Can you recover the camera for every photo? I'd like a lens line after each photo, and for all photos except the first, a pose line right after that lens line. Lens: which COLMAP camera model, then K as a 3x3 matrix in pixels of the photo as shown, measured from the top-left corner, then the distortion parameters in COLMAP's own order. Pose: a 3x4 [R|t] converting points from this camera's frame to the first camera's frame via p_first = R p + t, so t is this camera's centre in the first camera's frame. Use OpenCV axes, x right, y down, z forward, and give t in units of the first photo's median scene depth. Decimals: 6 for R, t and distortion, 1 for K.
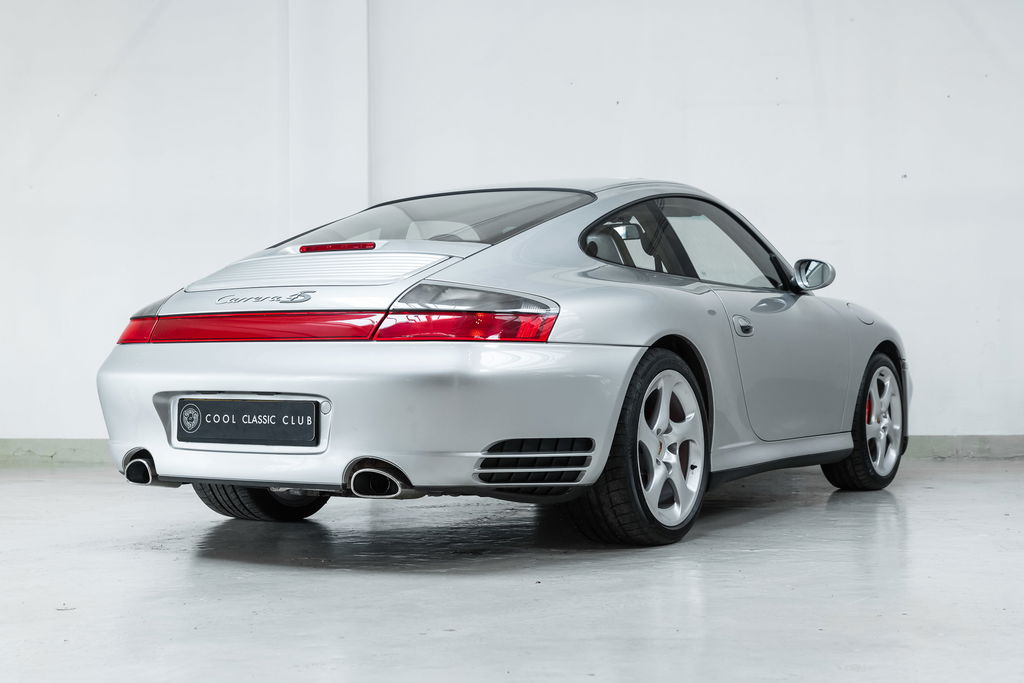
lens RADIAL K [[1616.9, 0, 516.3], [0, 1616.9, 339.1], [0, 0, 1]] dist [-0.012064, 0.000000]
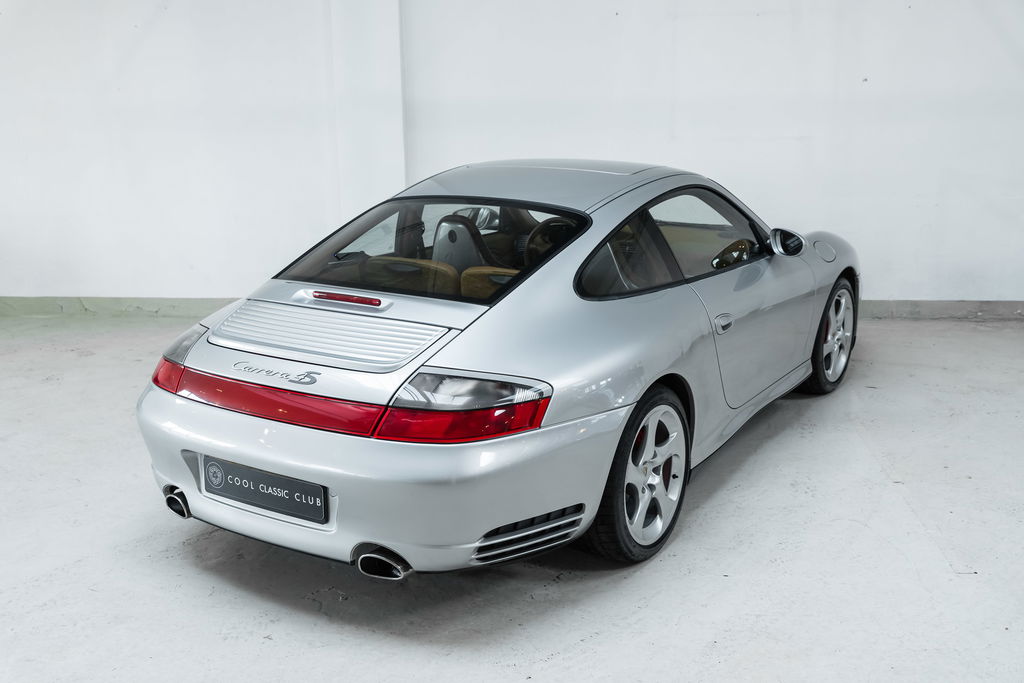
lens RADIAL K [[1132.4, 0, 505.9], [0, 1132.4, 346.3], [0, 0, 1]] dist [-0.012513, 0.000000]
pose [[0.999423, 0.001565, -0.033920, 0.020447], [0.007476, 0.964284, 0.264766, -0.231135], [0.033123, -0.264867, 0.963716, 0.285309]]
